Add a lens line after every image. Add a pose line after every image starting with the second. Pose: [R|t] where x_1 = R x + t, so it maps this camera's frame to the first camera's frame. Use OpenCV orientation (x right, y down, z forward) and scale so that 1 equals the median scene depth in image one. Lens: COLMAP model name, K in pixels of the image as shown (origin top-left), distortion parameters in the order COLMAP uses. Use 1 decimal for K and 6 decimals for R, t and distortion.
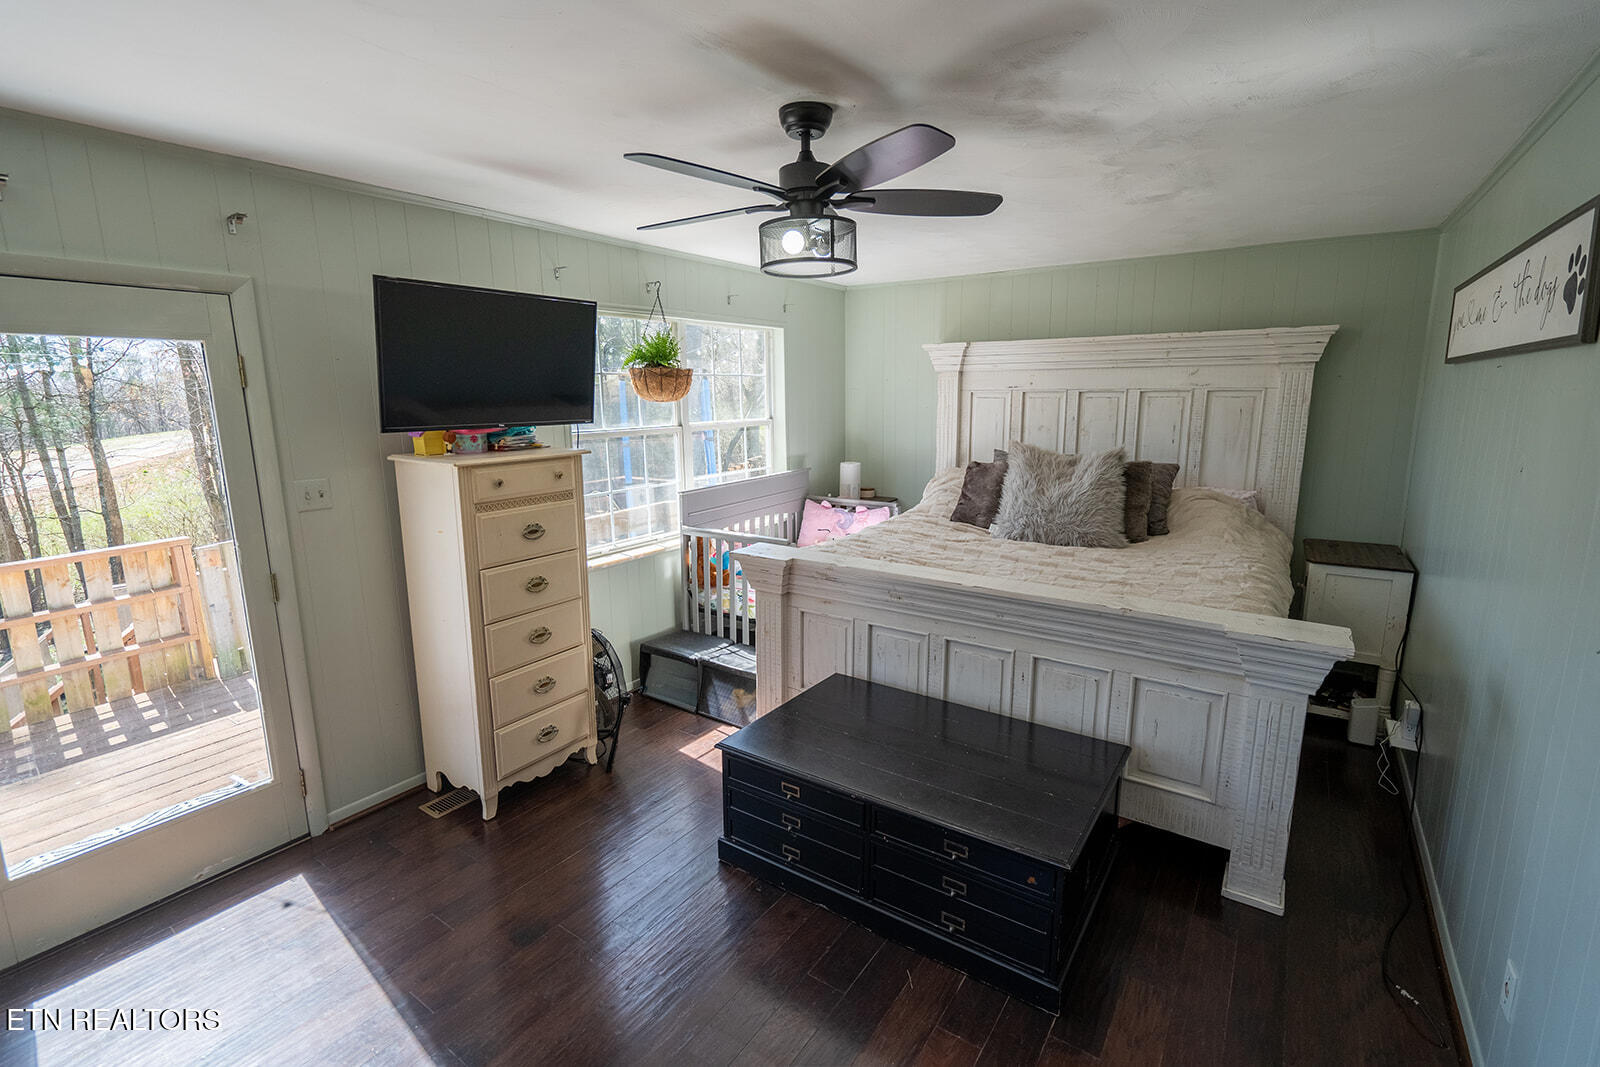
lens RADIAL K [[723.0, 0, 800.0], [0, 723.0, 533.5], [0, 0, 1]] dist [-0.002651, 0.000333]
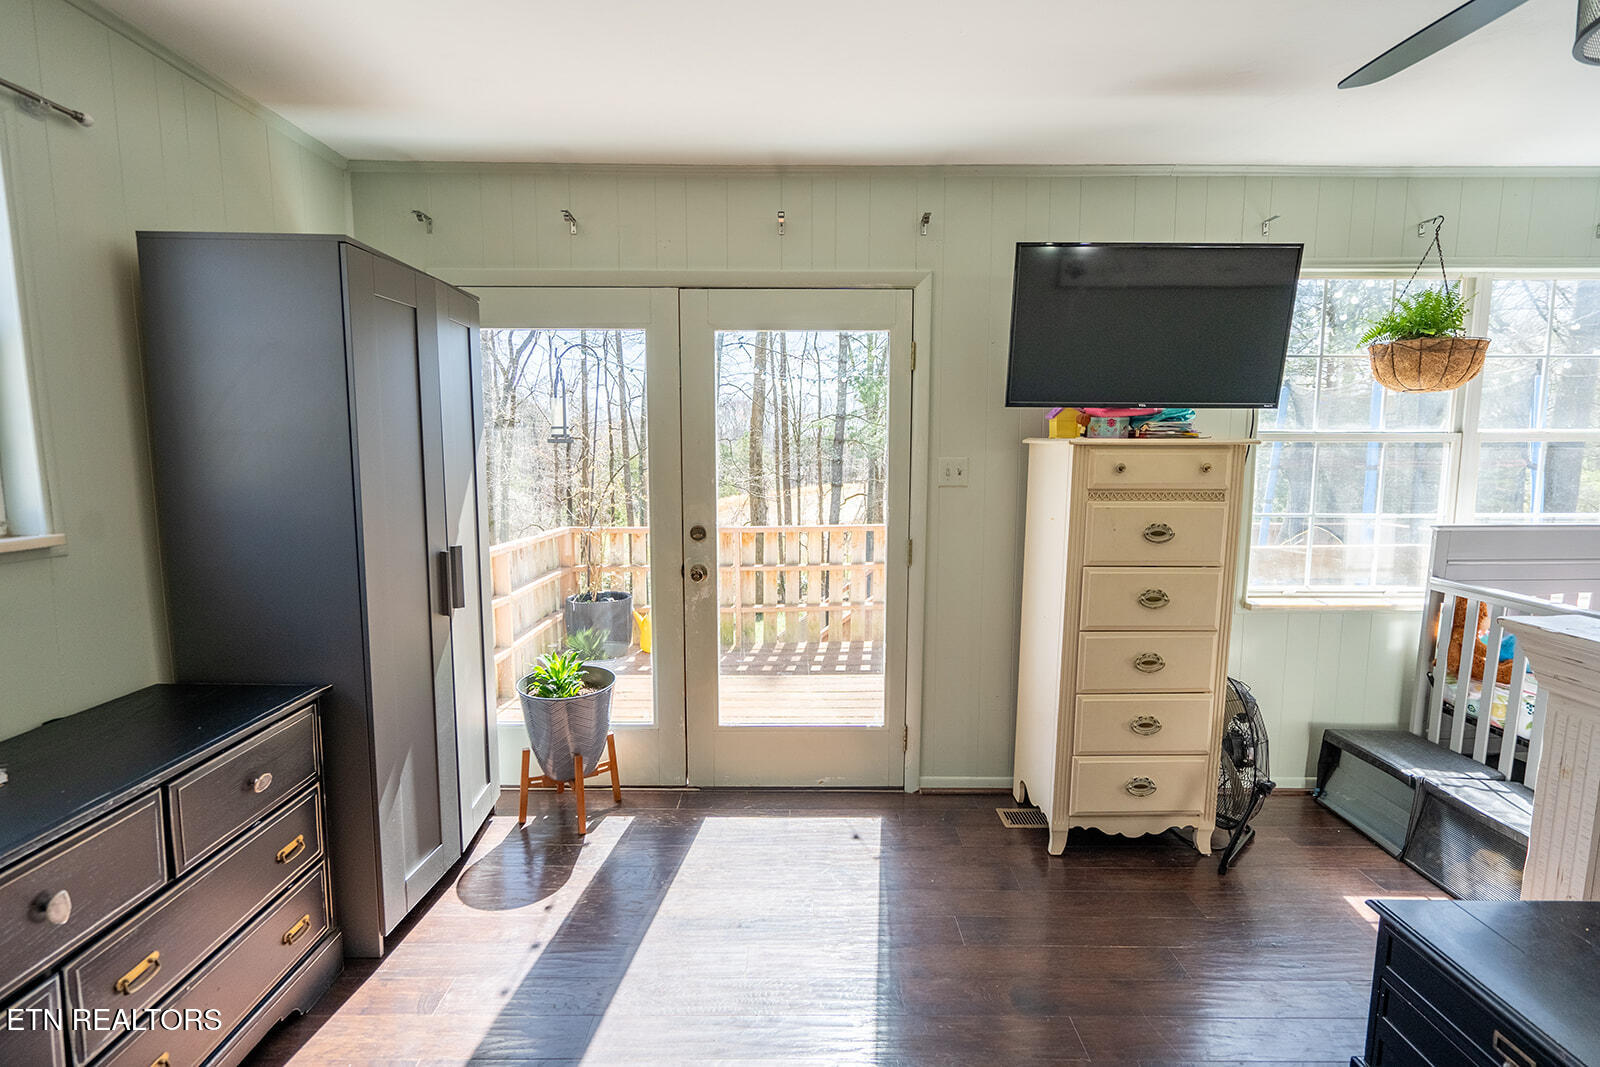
lens RADIAL K [[723.0, 0, 800.0], [0, 723.0, 533.5], [0, 0, 1]] dist [-0.002651, 0.000333]
pose [[0.569081, 0.106816, -0.815314, 0.053571], [-0.164263, 0.986309, 0.014565, 0.043094], [0.805708, 0.125638, 0.578836, 0.167961]]
